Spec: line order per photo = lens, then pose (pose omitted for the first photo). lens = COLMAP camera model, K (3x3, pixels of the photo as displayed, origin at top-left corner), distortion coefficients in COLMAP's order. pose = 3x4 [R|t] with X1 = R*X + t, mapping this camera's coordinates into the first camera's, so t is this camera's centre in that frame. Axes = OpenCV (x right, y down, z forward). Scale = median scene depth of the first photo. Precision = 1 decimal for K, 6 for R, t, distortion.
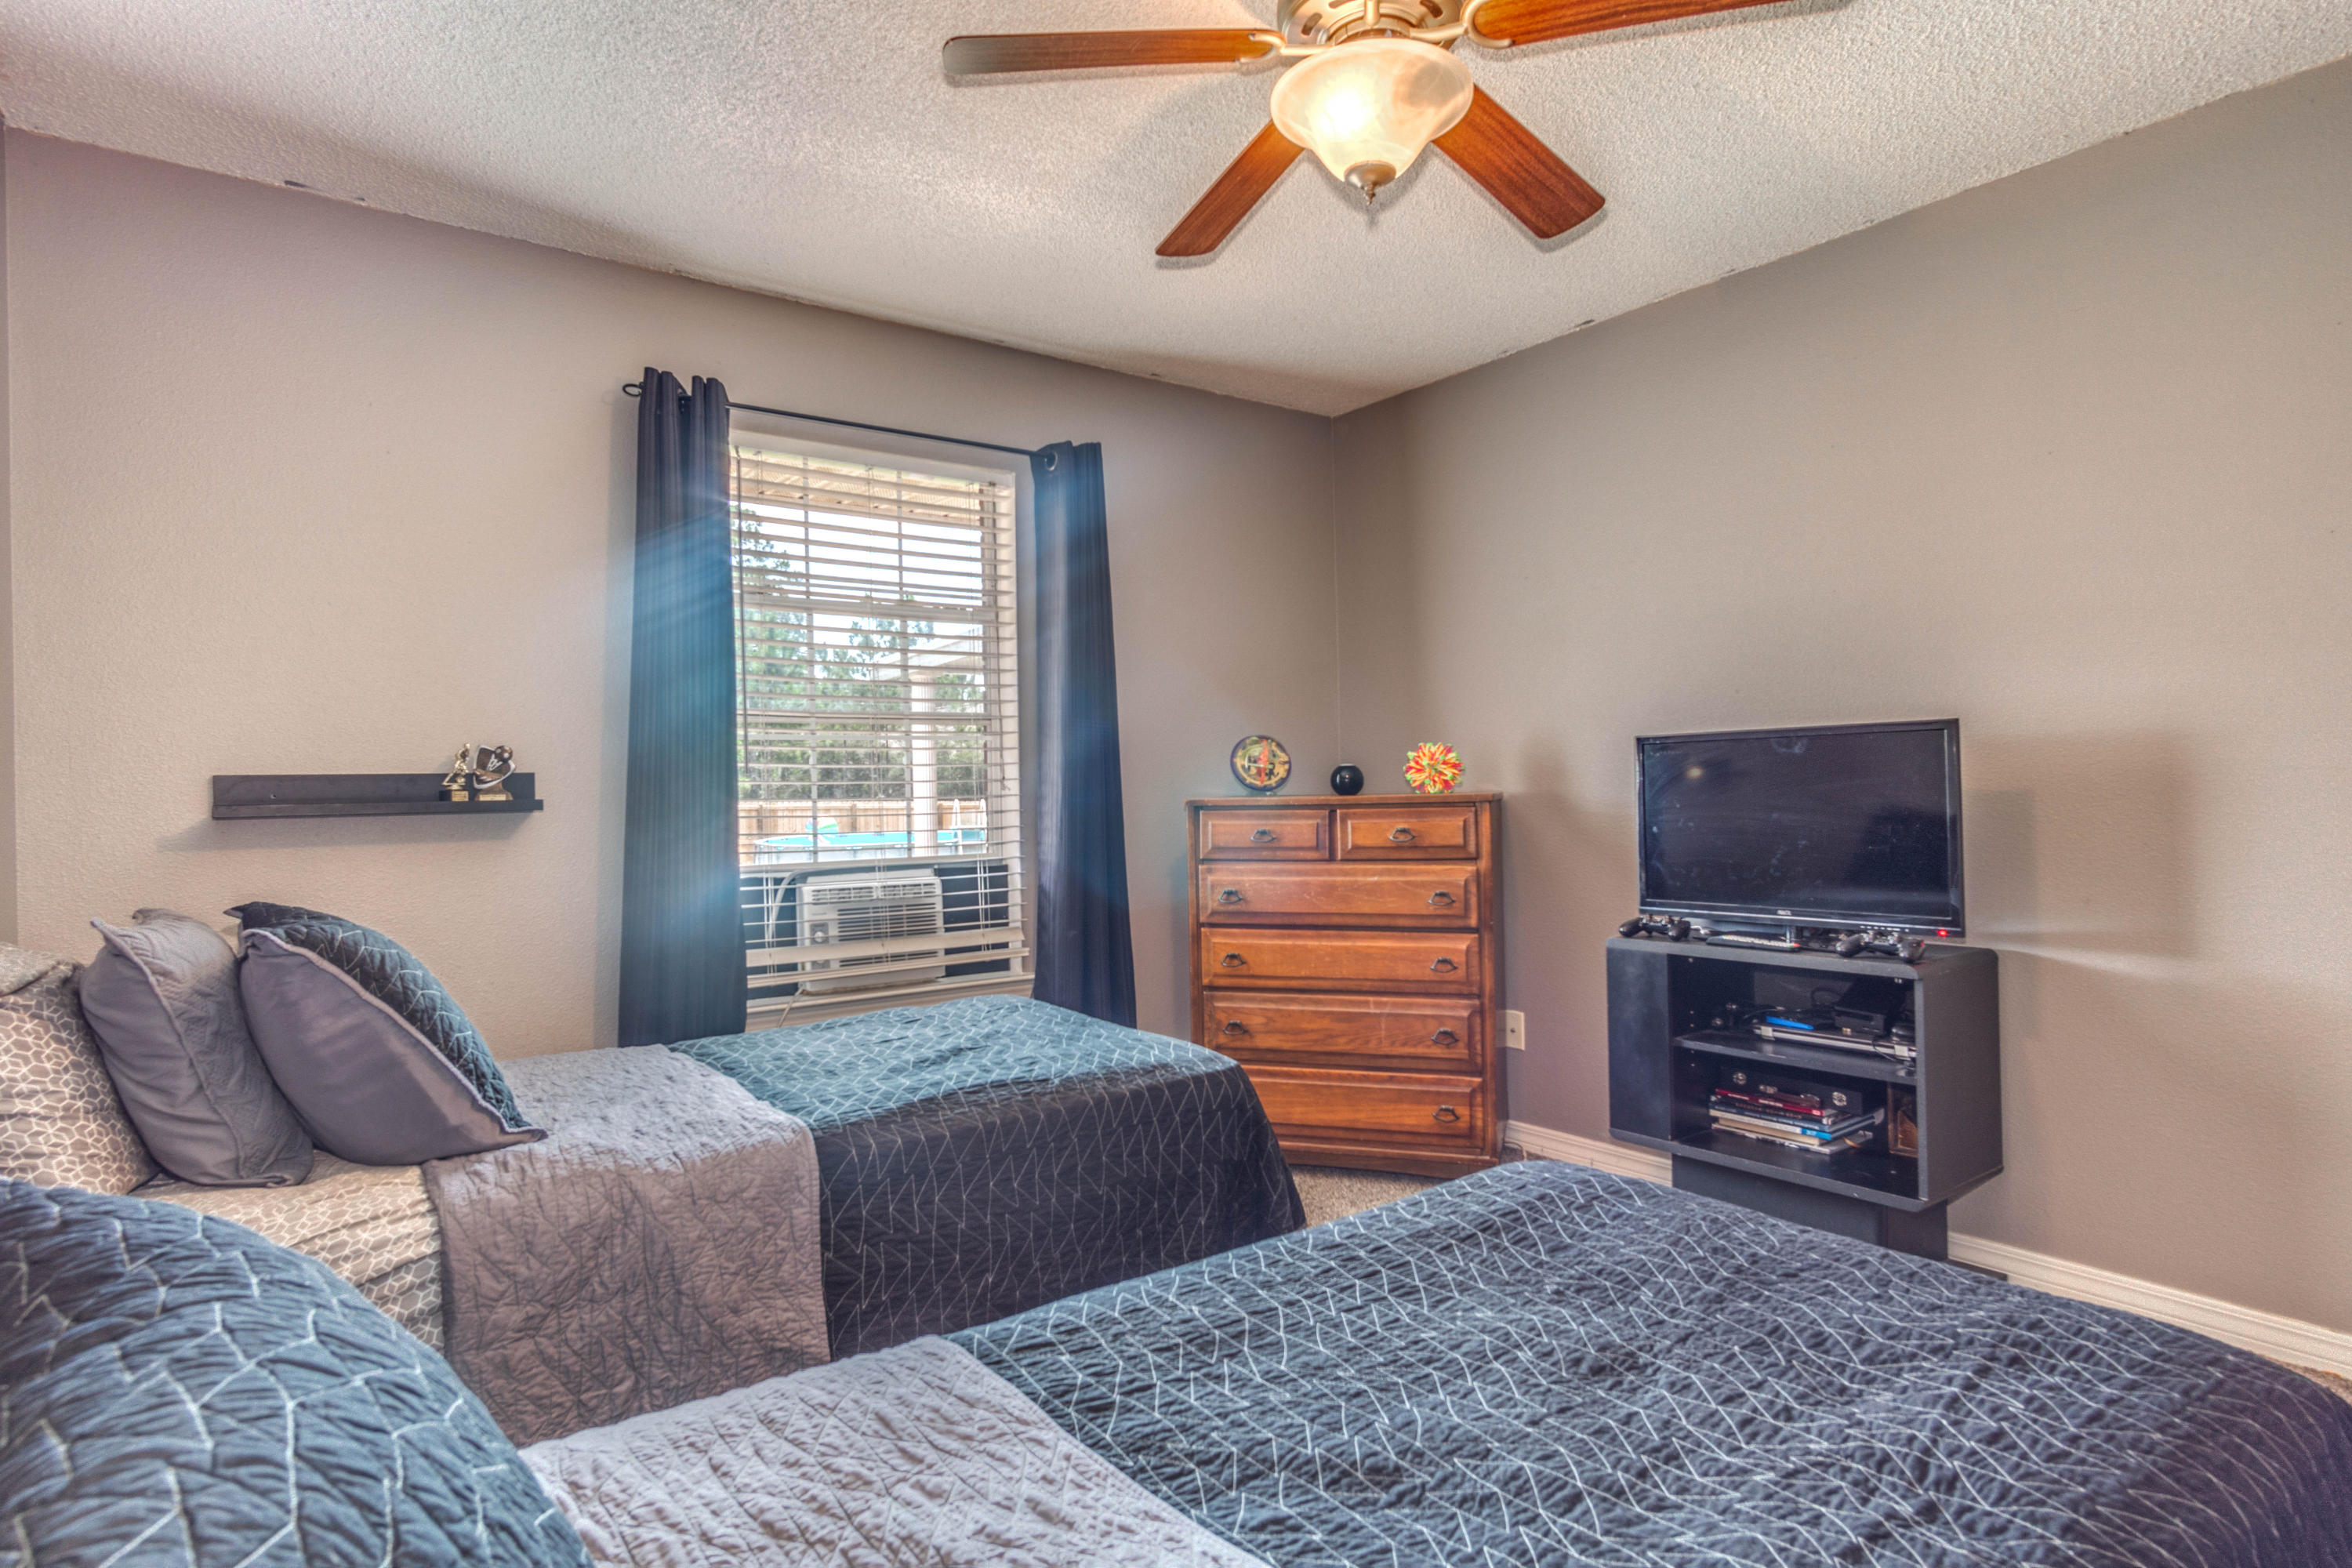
lens RADIAL K [[1248.9, 0, 1172.3], [0, 1248.9, 774.4], [0, 0, 1]] dist [-0.003362, 0.004522]
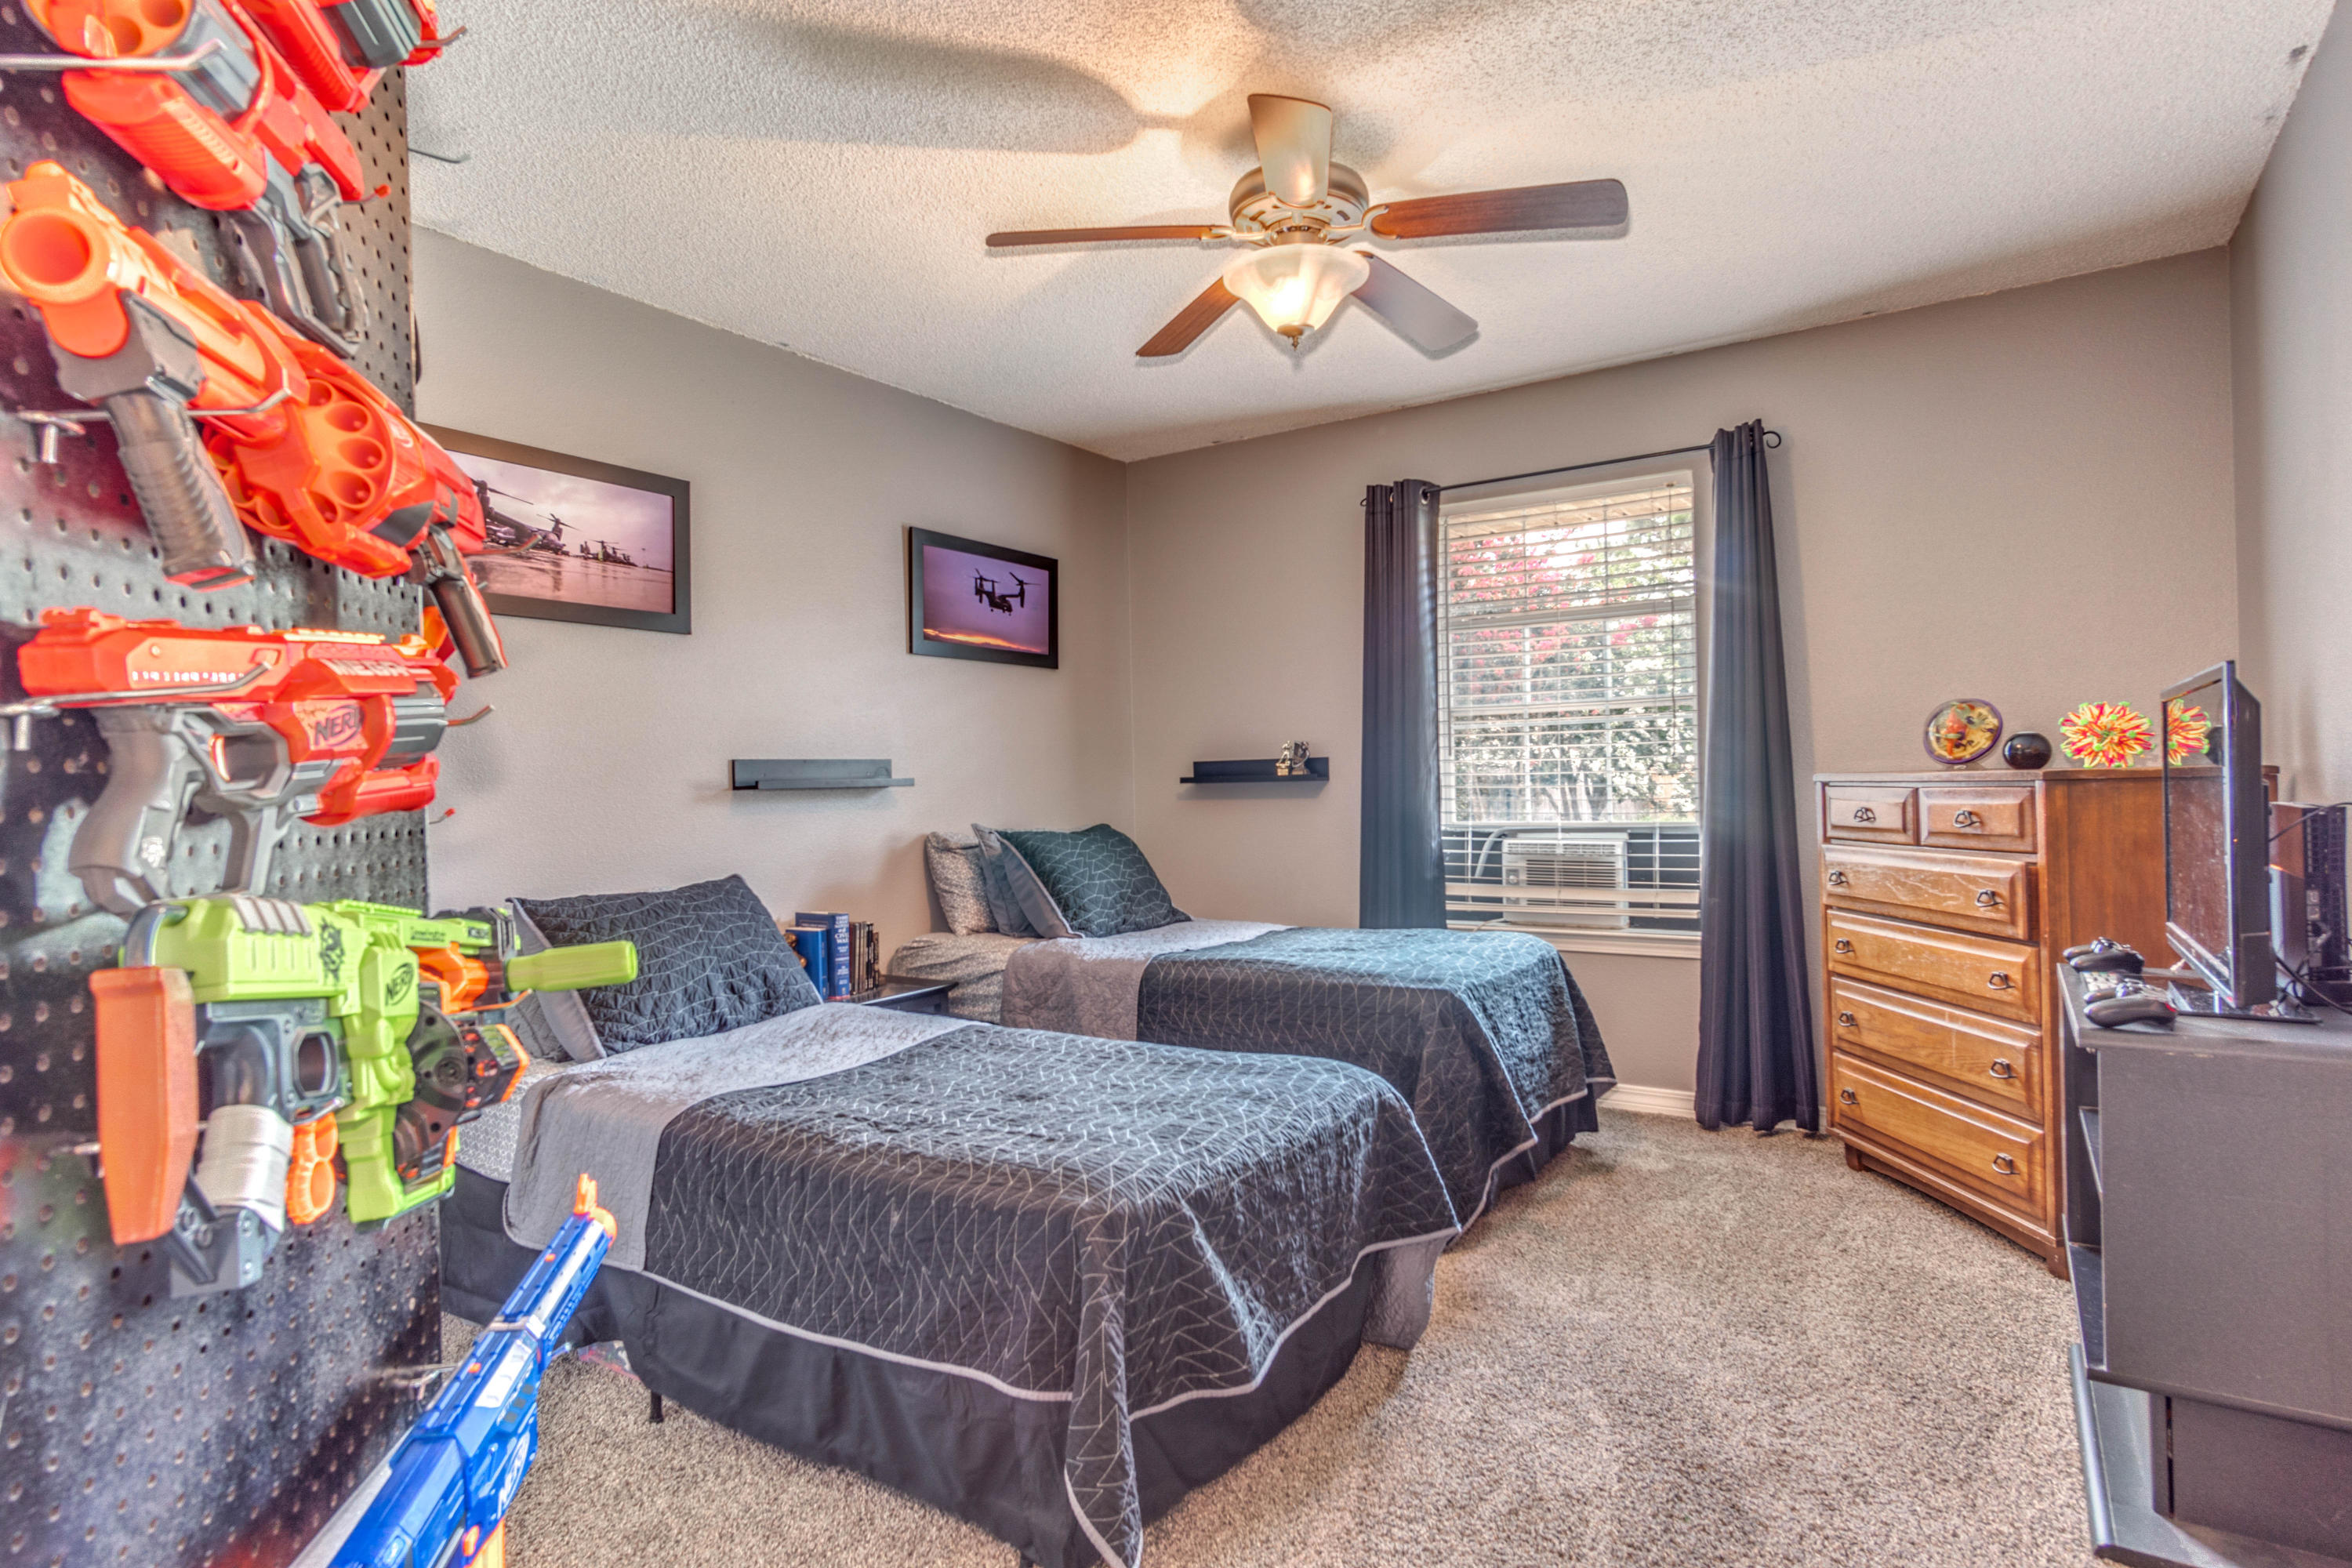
lens RADIAL K [[1248.9, 0, 1171.2], [0, 1248.9, 778.7], [0, 0, 1]] dist [-0.003362, 0.004522]
pose [[0.348501, 0.009090, -0.937264, 0.796526], [0.025439, 0.999493, 0.019153, -0.008037], [0.936963, -0.030518, 0.348093, 0.217869]]
